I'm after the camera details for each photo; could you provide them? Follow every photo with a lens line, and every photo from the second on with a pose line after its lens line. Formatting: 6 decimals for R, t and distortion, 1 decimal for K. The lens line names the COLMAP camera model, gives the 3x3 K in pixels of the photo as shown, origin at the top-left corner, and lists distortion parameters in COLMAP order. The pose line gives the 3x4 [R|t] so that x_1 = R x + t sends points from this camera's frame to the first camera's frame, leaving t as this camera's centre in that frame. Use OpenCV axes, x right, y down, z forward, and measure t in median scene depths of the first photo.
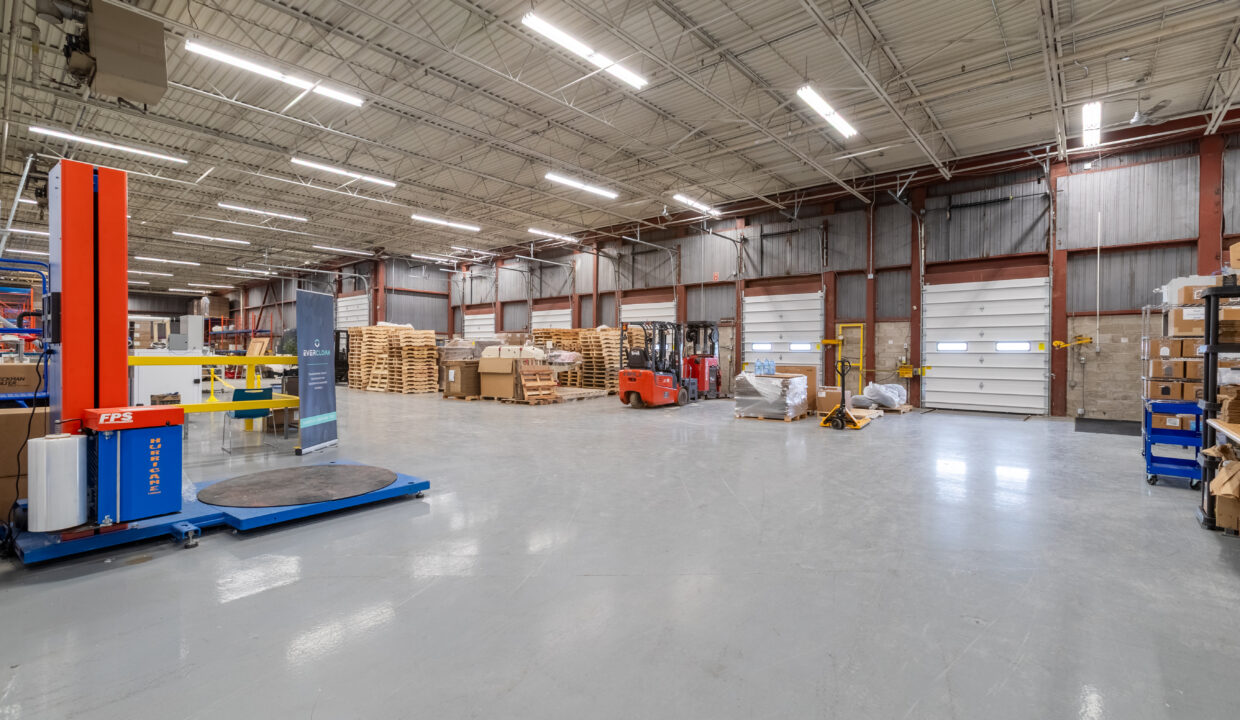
lens RADIAL K [[565.3, 0, 620.3], [0, 565.3, 359.4], [0, 0, 1]] dist [0.018716, 0.001740]
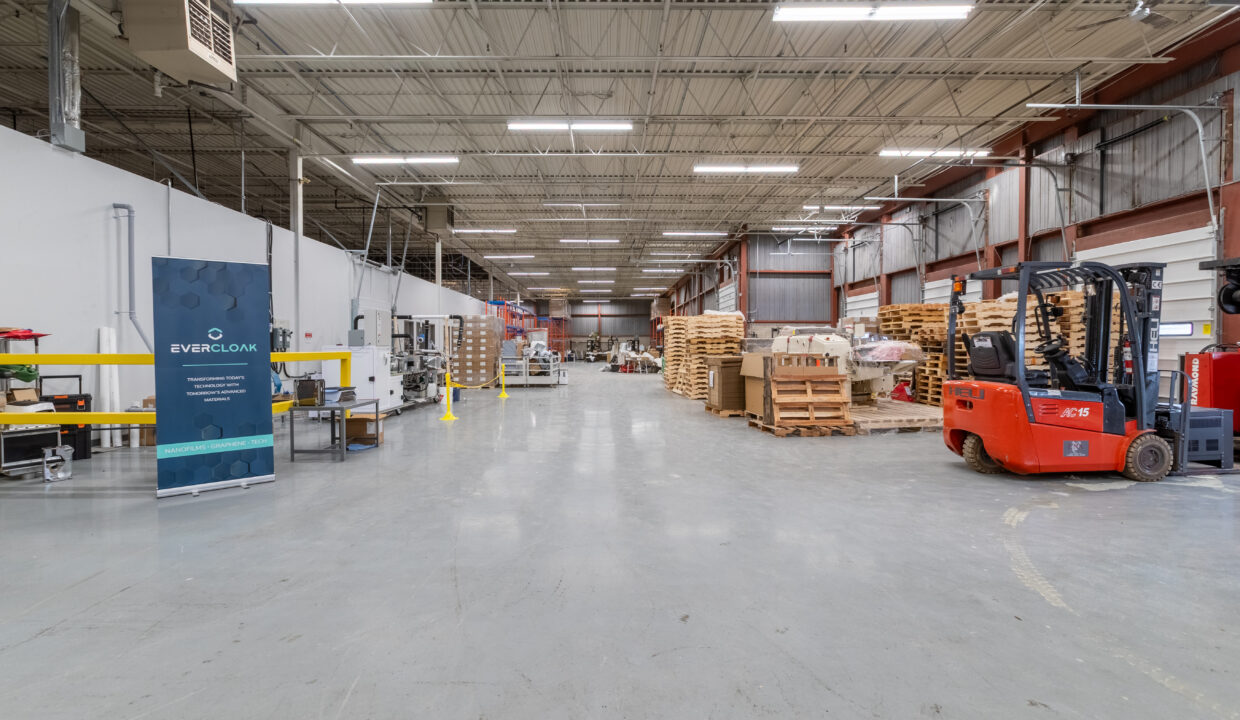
lens RADIAL K [[565.3, 0, 622.3], [0, 565.3, 356.6], [0, 0, 1]] dist [0.018716, 0.001740]
pose [[0.675929, 0.005530, -0.736946, 0.109852], [-0.002176, 0.999982, 0.005507, -0.001949], [0.736964, -0.002119, 0.675929, 0.336438]]
